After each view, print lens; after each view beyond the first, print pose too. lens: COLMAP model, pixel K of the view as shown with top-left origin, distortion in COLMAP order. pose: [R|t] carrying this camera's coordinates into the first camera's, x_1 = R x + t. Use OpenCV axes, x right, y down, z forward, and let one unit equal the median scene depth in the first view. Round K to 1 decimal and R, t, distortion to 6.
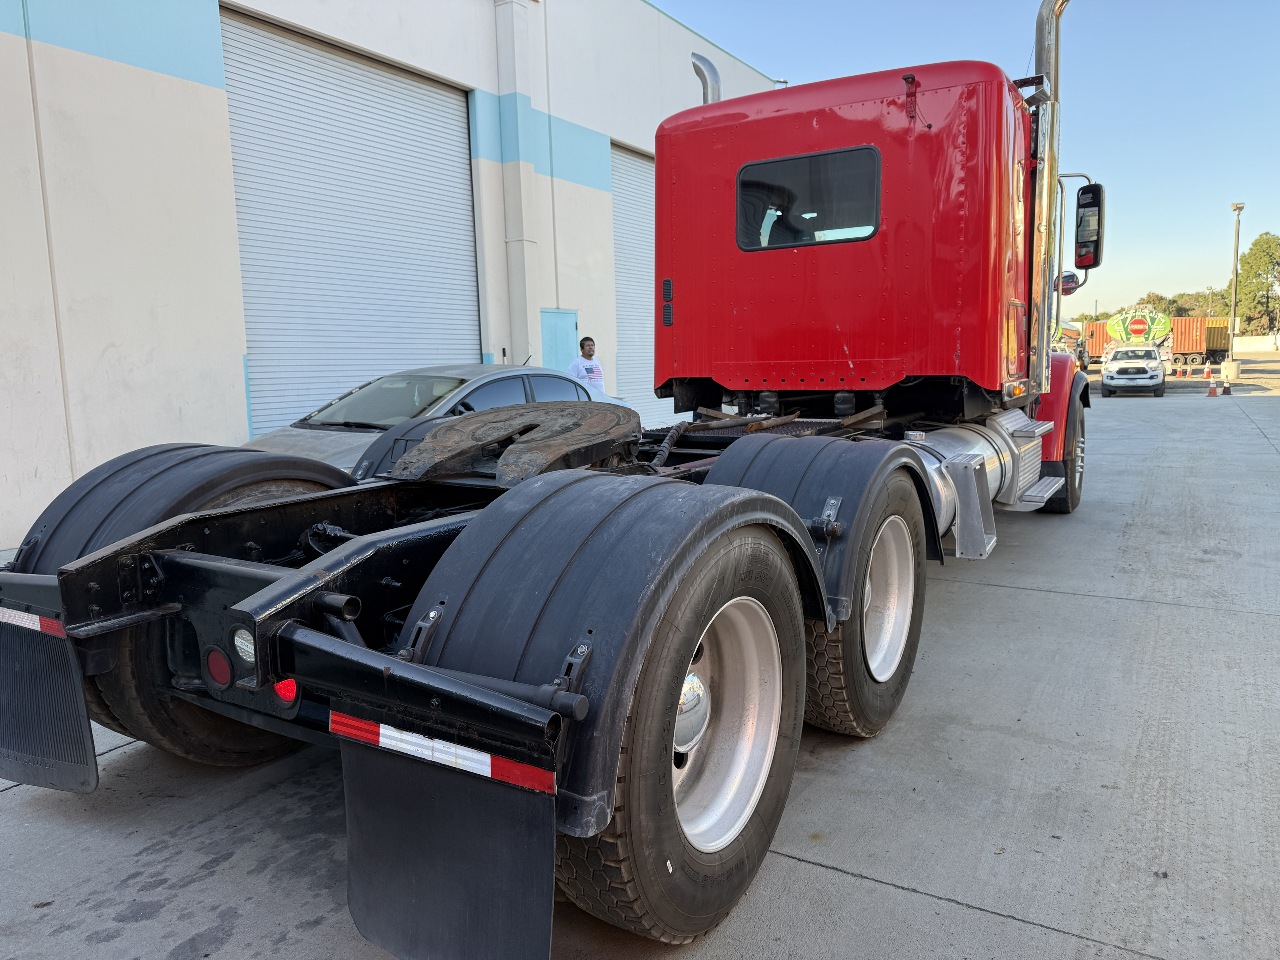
lens RADIAL K [[914.0, 0, 624.2], [0, 914.0, 470.6], [0, 0, 1]] dist [0.028129, -0.036483]
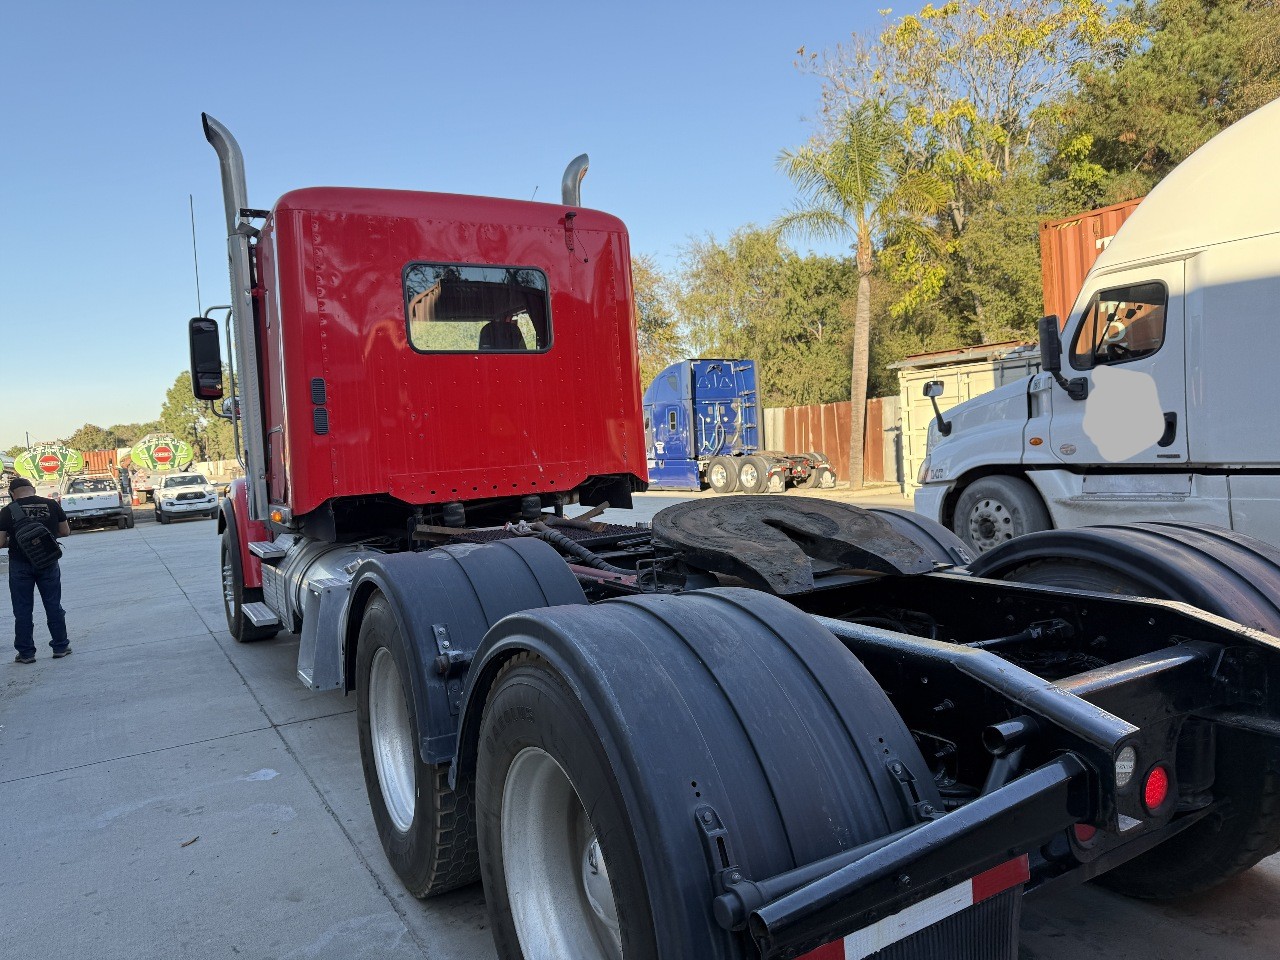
lens RADIAL K [[906.2, 0, 640.0], [0, 906.2, 480.0], [0, 0, 1]] dist [0.134153, -0.252852]
pose [[0.463955, -0.043500, 0.884790, -0.119122], [0.160061, 0.986471, -0.035432, -0.010116], [-0.871278, 0.158059, 0.464641, 0.089698]]
